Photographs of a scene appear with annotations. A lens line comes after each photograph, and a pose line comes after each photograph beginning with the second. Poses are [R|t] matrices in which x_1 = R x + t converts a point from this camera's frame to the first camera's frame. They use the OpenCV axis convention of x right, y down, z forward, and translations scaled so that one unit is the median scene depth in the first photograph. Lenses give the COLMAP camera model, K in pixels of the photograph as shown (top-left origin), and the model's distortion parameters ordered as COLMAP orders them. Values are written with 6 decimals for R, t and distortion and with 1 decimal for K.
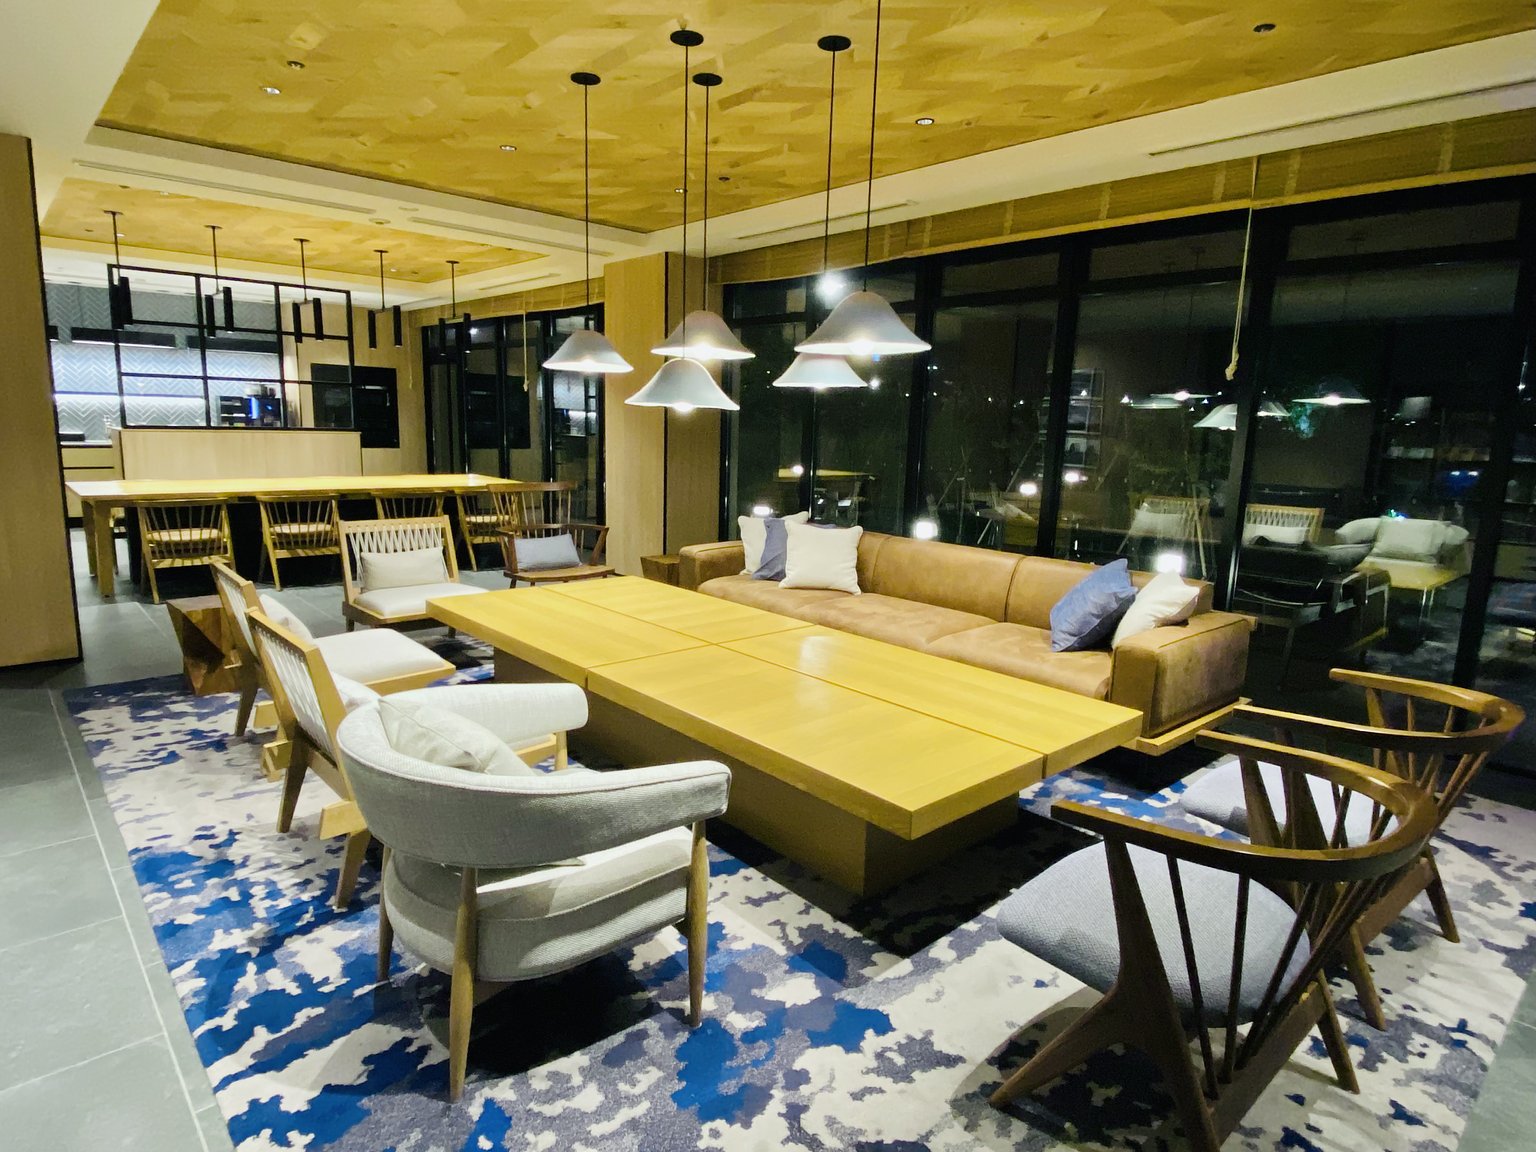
lens RADIAL K [[881.6, 0, 768.0], [0, 881.6, 576.0], [0, 0, 1]] dist [-0.000856, -0.002397]
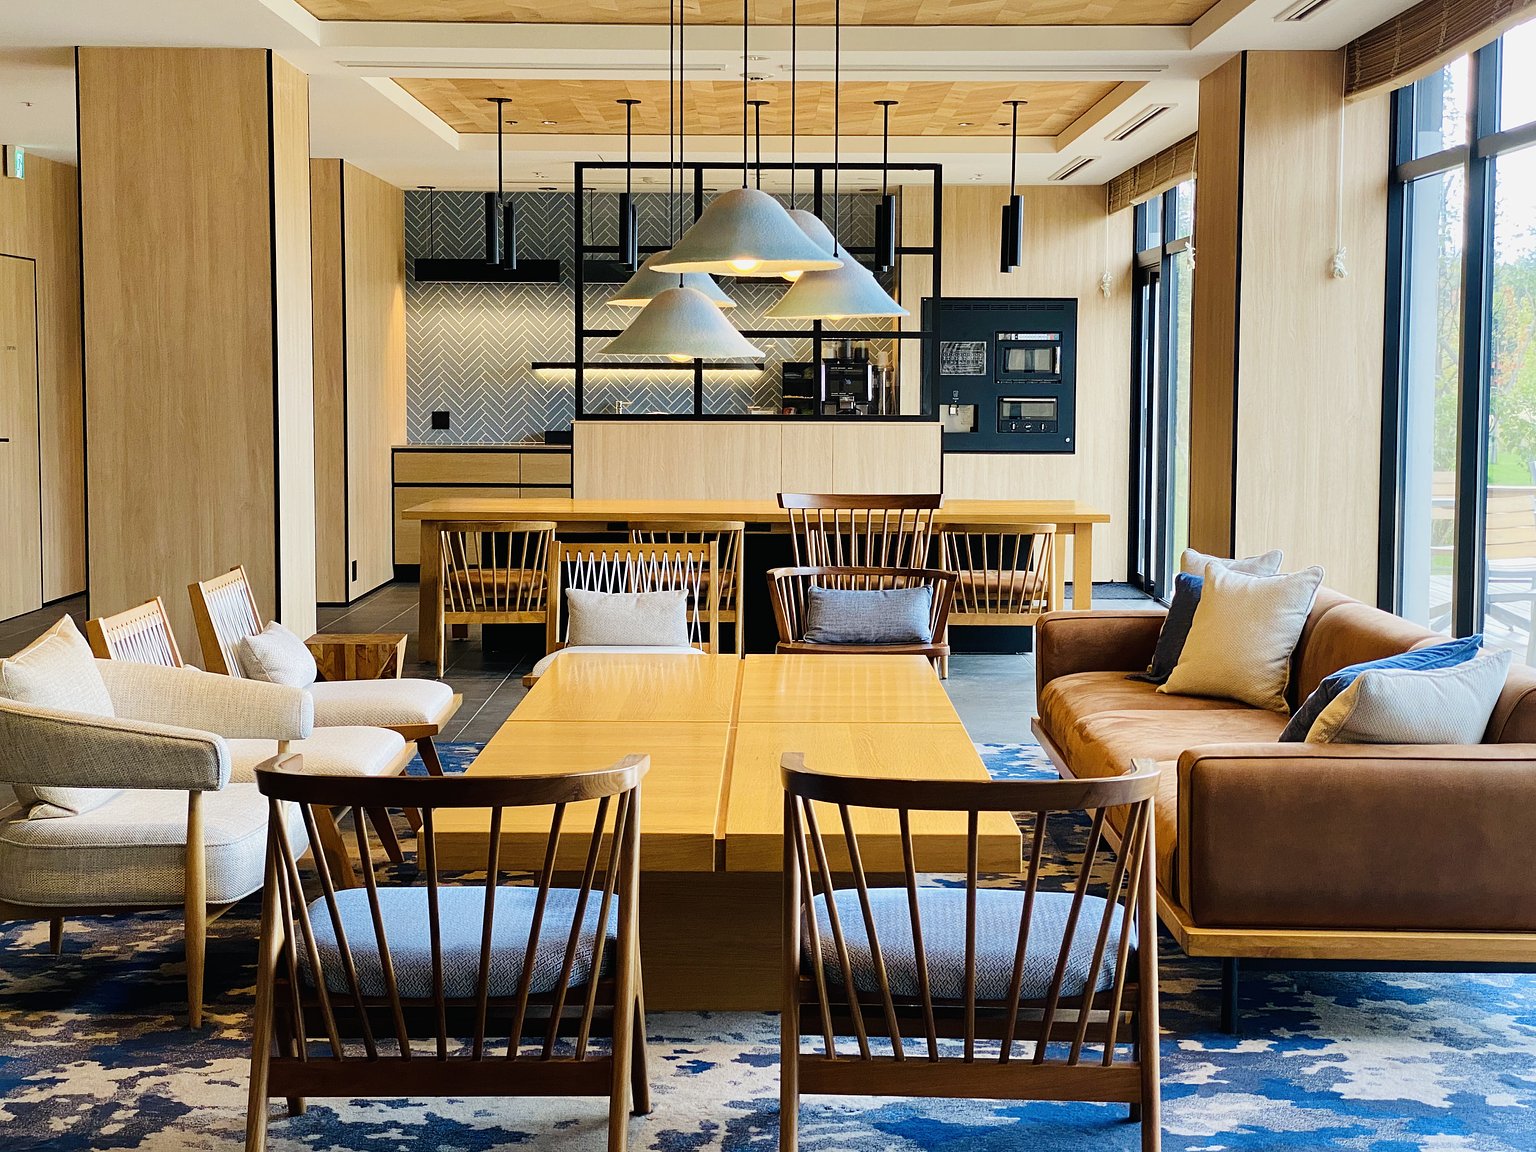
lens RADIAL K [[2311.8, 0, 768.0], [0, 2311.8, 576.0], [0, 0, 1]] dist [0.226453, -0.571679]
pose [[0.738430, 0.030273, -0.673651, 1.396638], [-0.099175, 0.993004, -0.064087, 0.098529], [0.666998, 0.114133, 0.736266, -0.307932]]
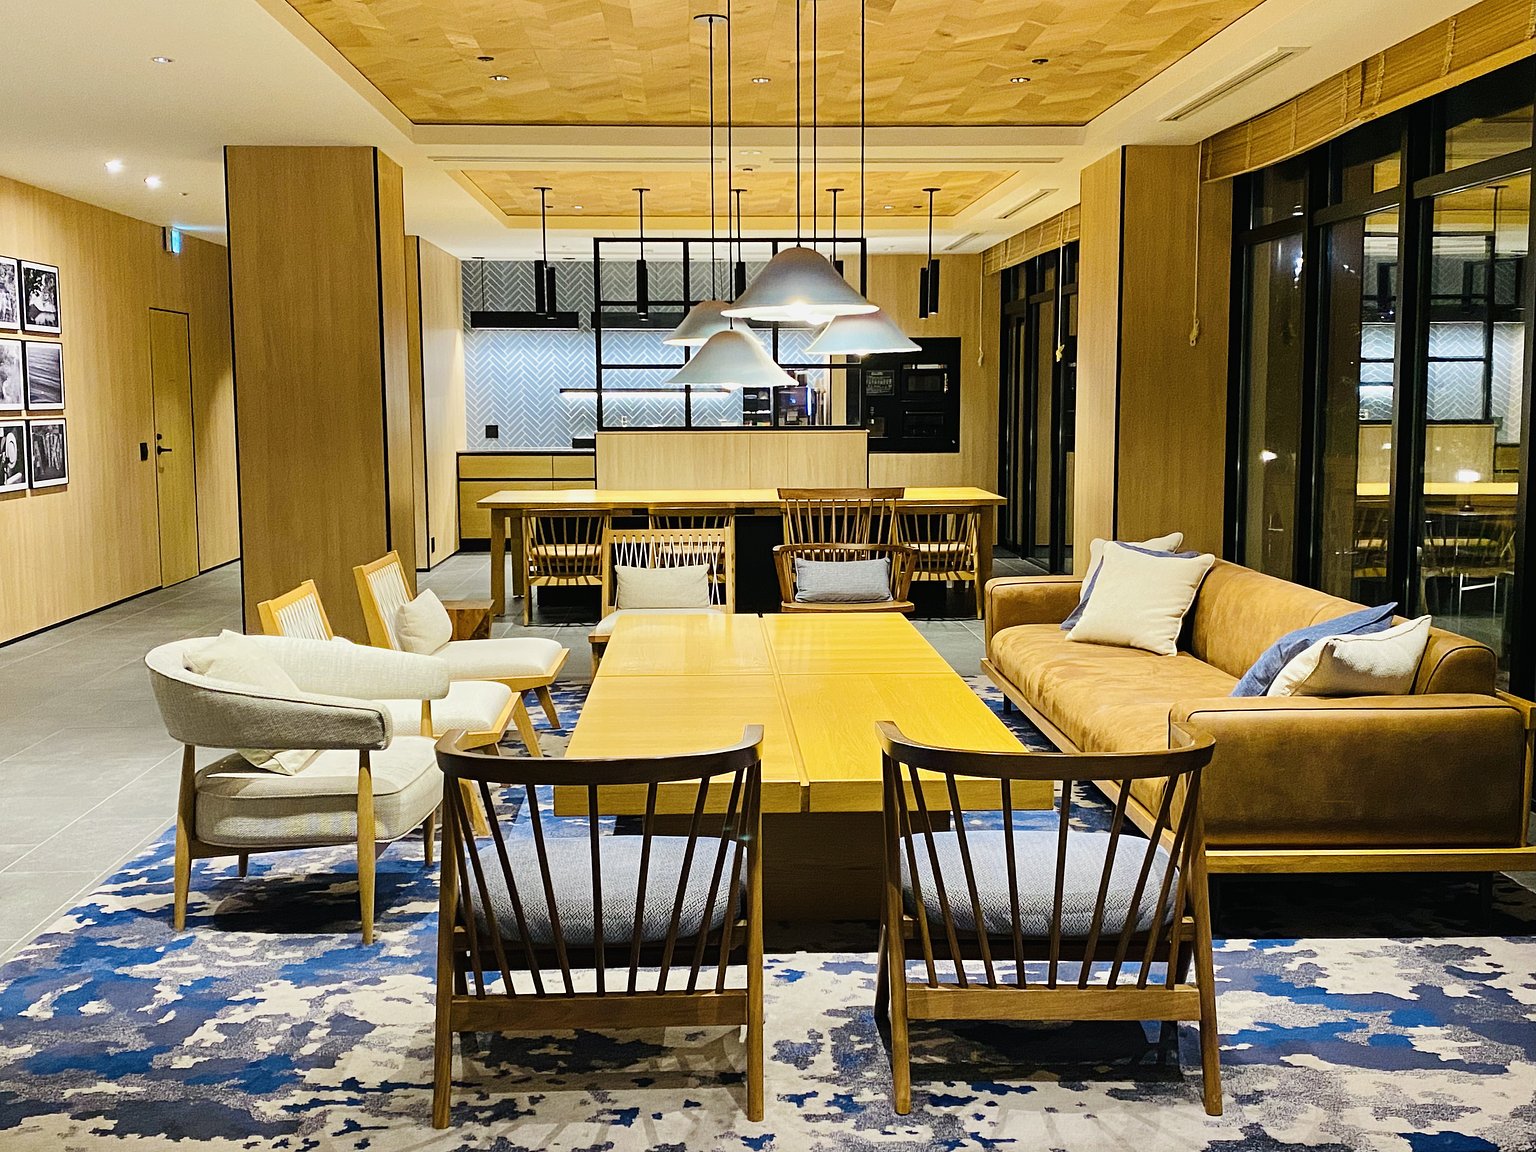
lens RADIAL K [[1643.3, 0, 768.0], [0, 1643.3, 576.0], [0, 0, 1]] dist [0.204587, -0.533160]
pose [[0.762130, 0.035750, -0.646436, 1.200113], [-0.084333, 0.995449, -0.044375, 0.074625], [0.641907, 0.088335, 0.761677, -0.228380]]
